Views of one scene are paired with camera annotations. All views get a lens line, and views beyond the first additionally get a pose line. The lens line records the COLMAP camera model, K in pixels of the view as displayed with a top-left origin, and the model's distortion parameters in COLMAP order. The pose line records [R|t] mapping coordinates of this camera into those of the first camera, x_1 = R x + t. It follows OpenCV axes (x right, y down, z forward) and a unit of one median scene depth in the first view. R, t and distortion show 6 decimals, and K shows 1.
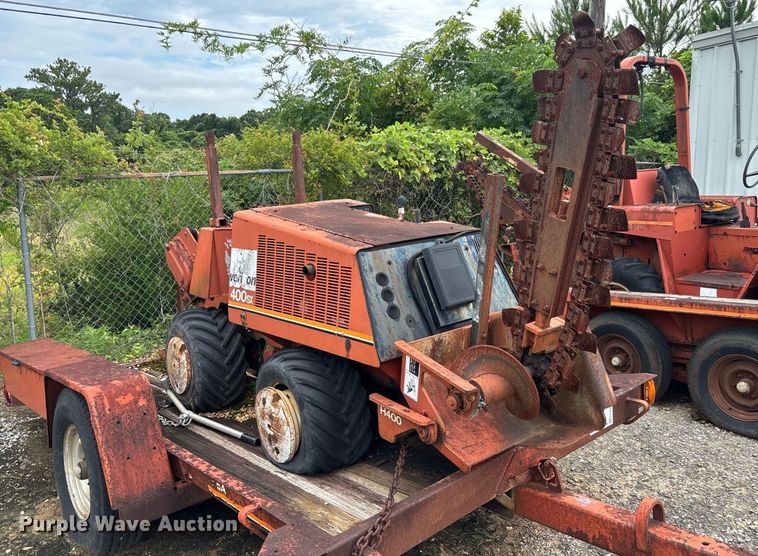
lens RADIAL K [[646.9, 0, 430.4], [0, 646.9, 267.4], [0, 0, 1]] dist [0.049266, -0.068392]
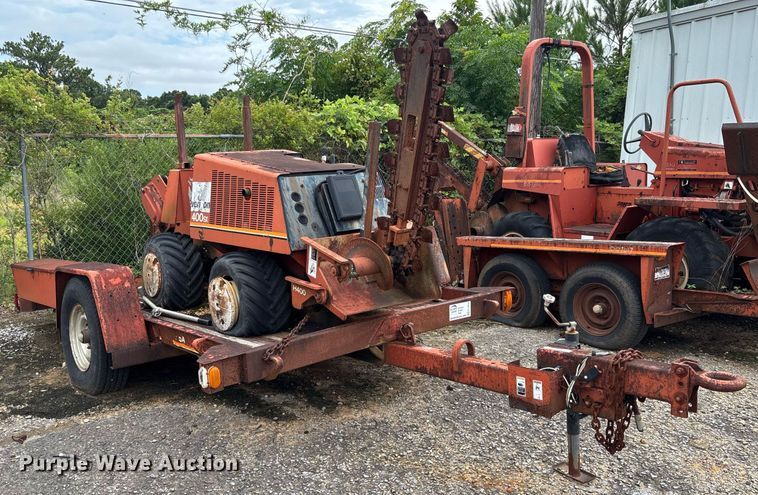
lens RADIAL K [[650.6, 0, 377.9], [0, 650.6, 278.6], [0, 0, 1]] dist [0.056697, -0.085691]
pose [[0.999164, 0.025642, -0.031832, 0.094201], [-0.024263, 0.998781, 0.042989, 0.080220], [0.032896, -0.042180, 0.998568, -0.259937]]
